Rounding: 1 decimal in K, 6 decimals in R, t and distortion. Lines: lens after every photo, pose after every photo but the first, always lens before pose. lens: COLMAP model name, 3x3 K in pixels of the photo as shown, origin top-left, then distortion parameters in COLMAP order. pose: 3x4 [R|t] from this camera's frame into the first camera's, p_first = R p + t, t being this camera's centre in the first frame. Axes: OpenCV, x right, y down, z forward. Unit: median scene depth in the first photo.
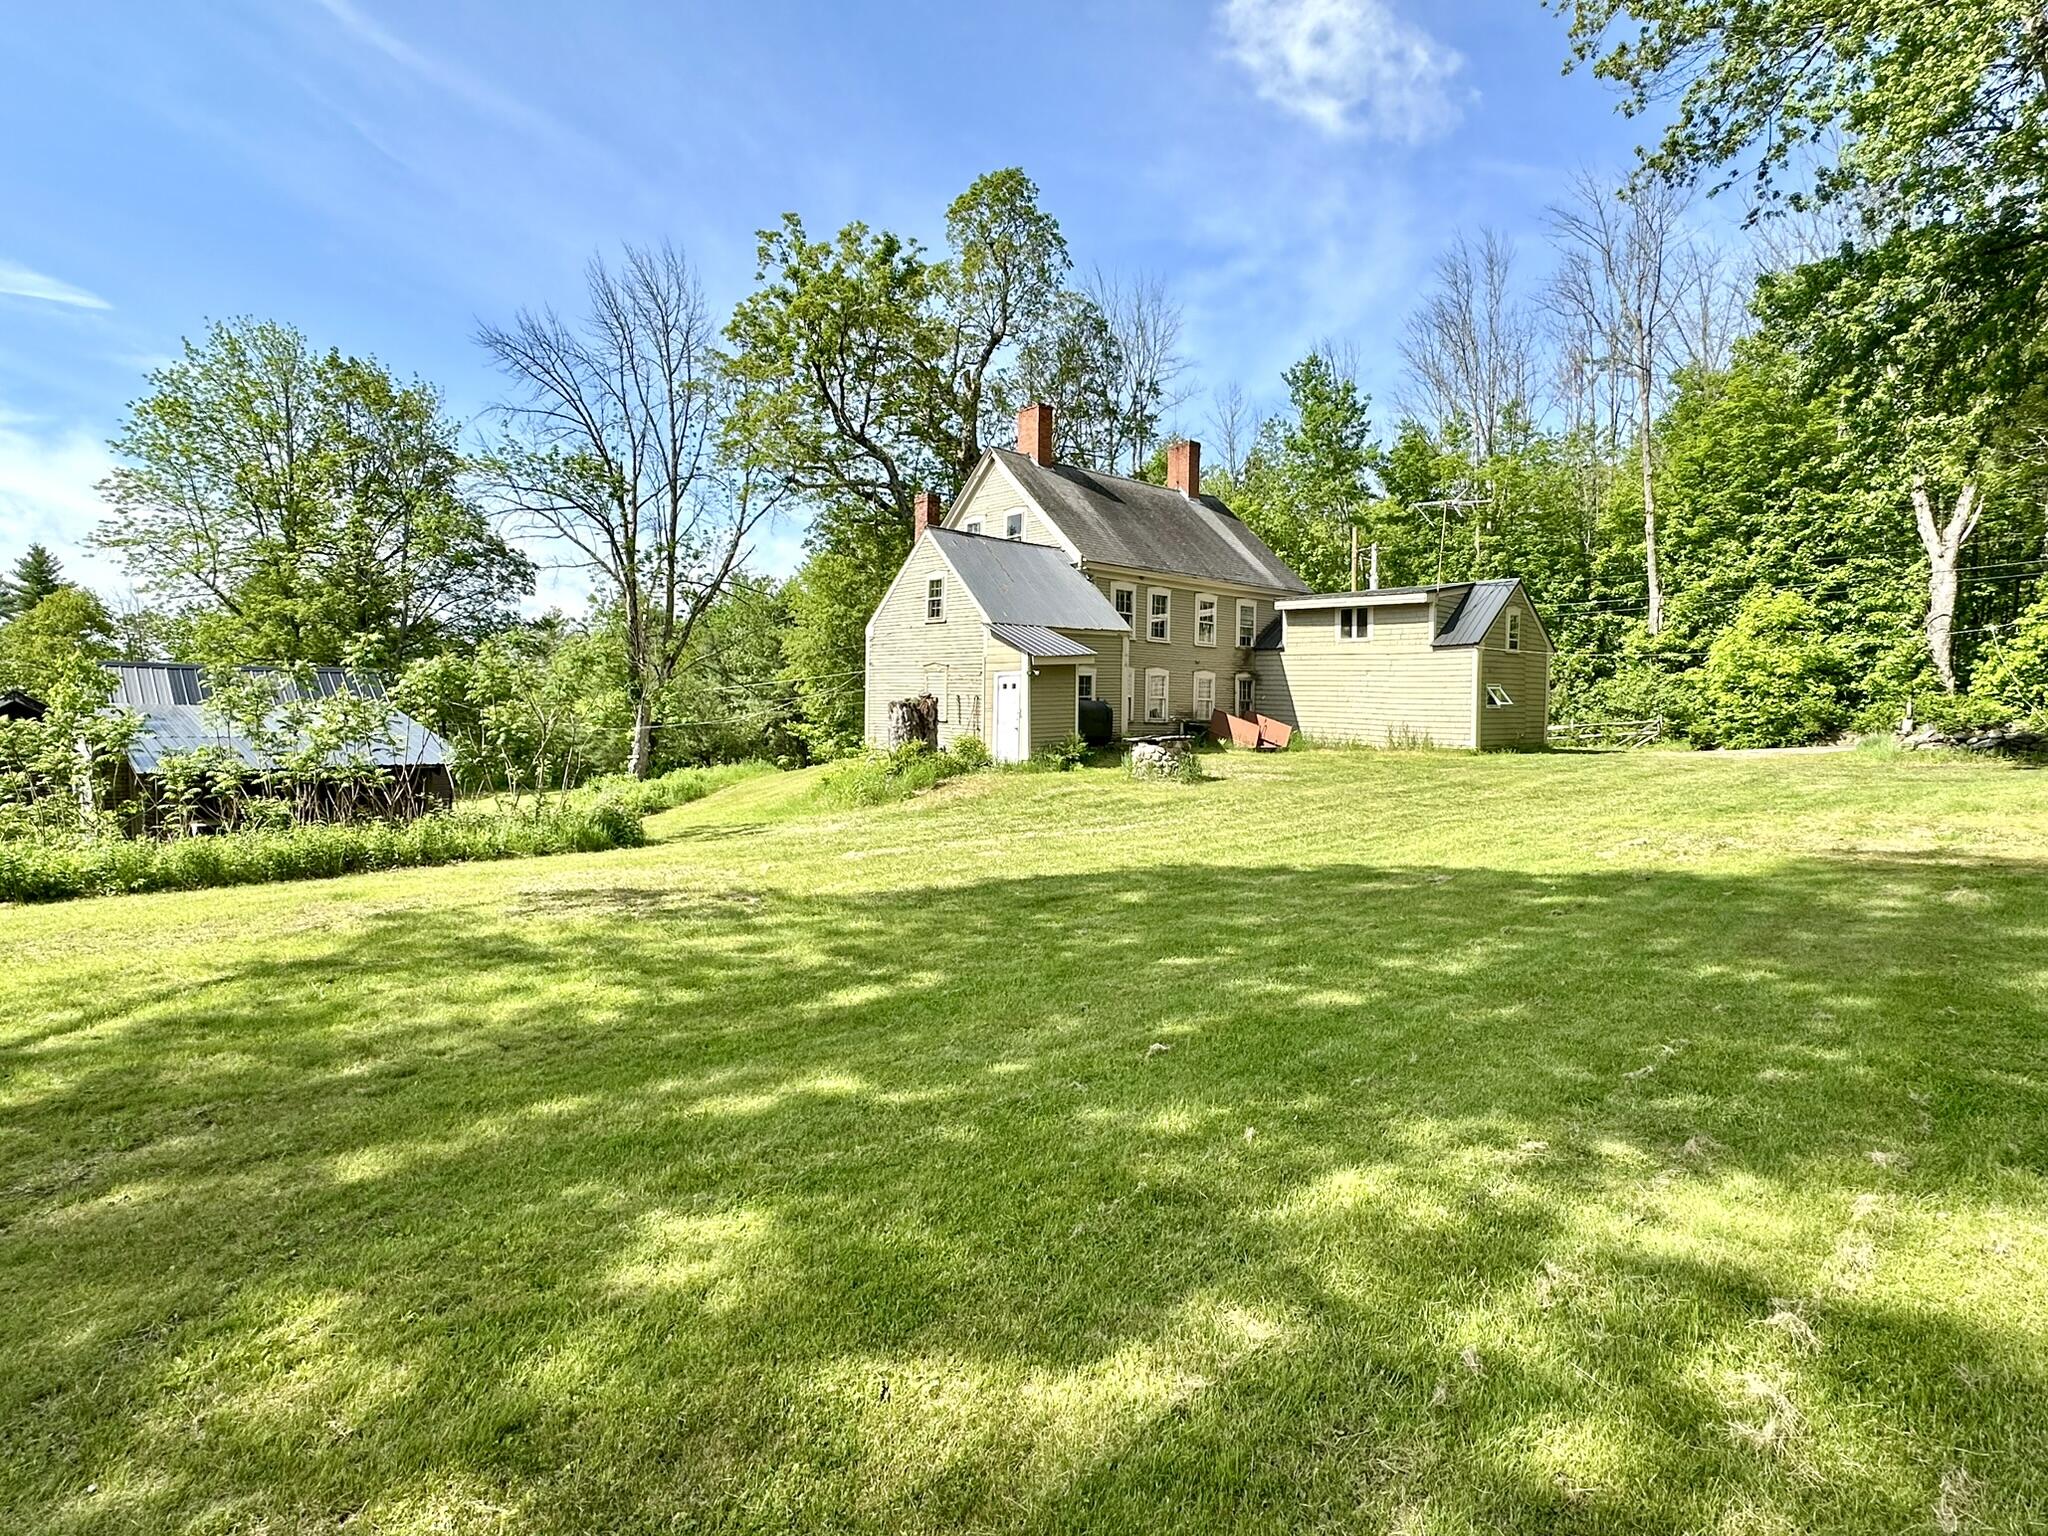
lens RADIAL K [[1020.0, 0, 1024.0], [0, 1020.0, 768.0], [0, 0, 1]] dist [-0.001825, -0.000117]
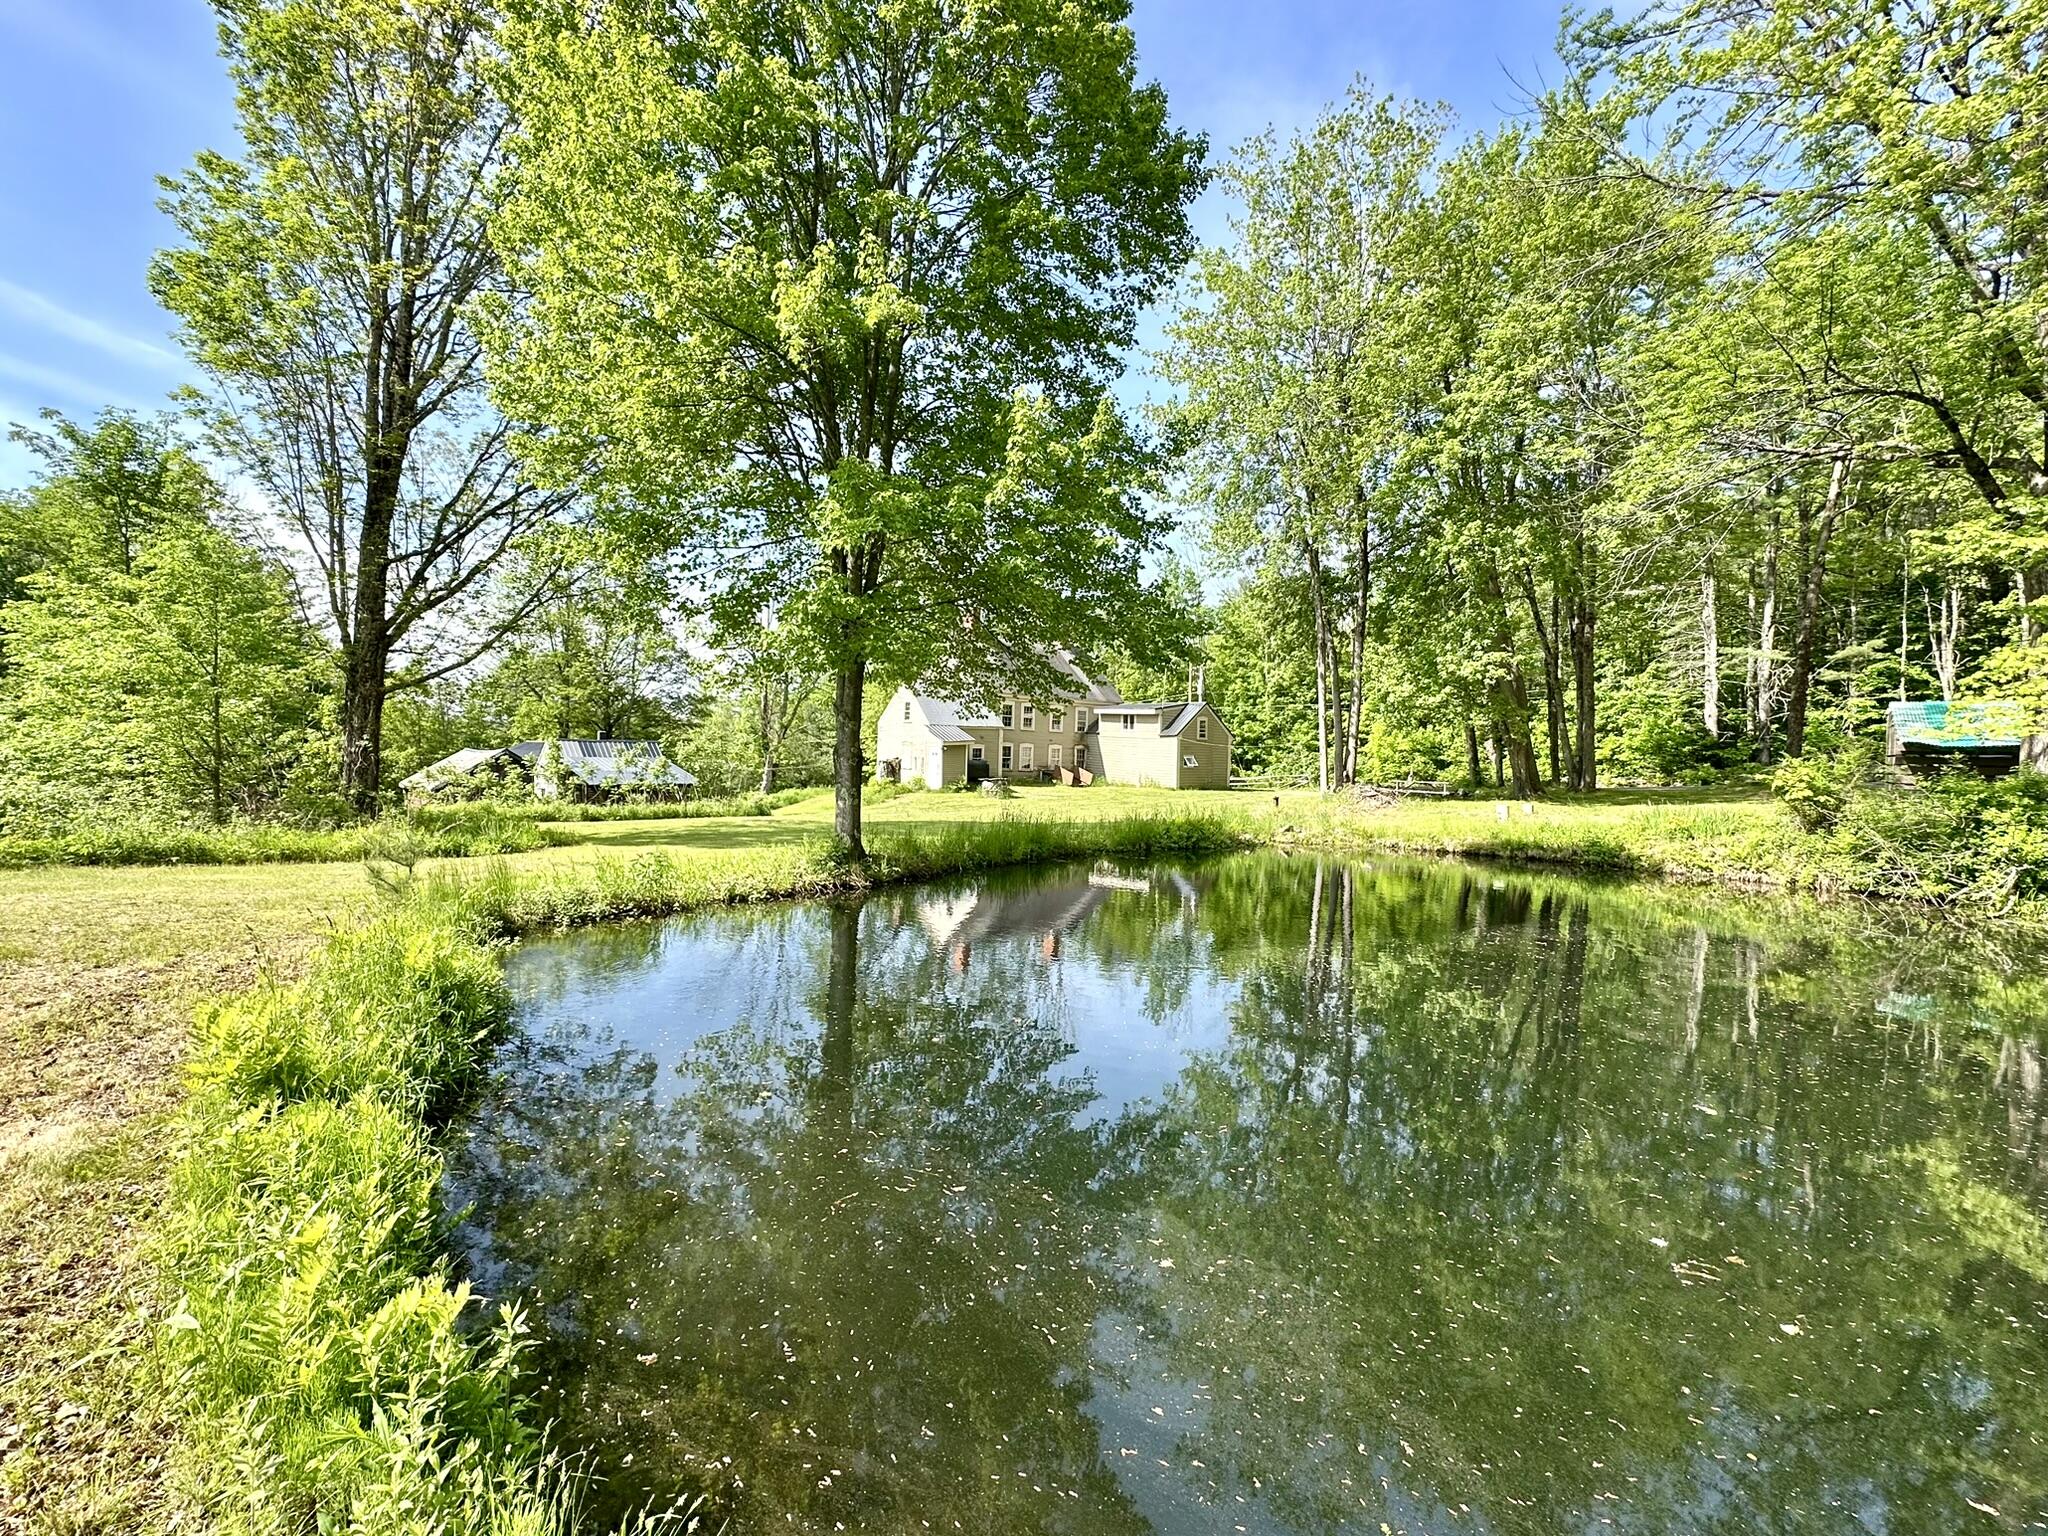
lens RADIAL K [[818.9, 0, 1024.0], [0, 818.9, 768.0], [0, 0, 1]] dist [-0.000107, -0.000045]
pose [[0.998522, 0.021094, -0.050089, 0.221720], [-0.022924, 0.999080, -0.036241, 0.008180], [0.049279, 0.037336, 0.998087, -0.625022]]
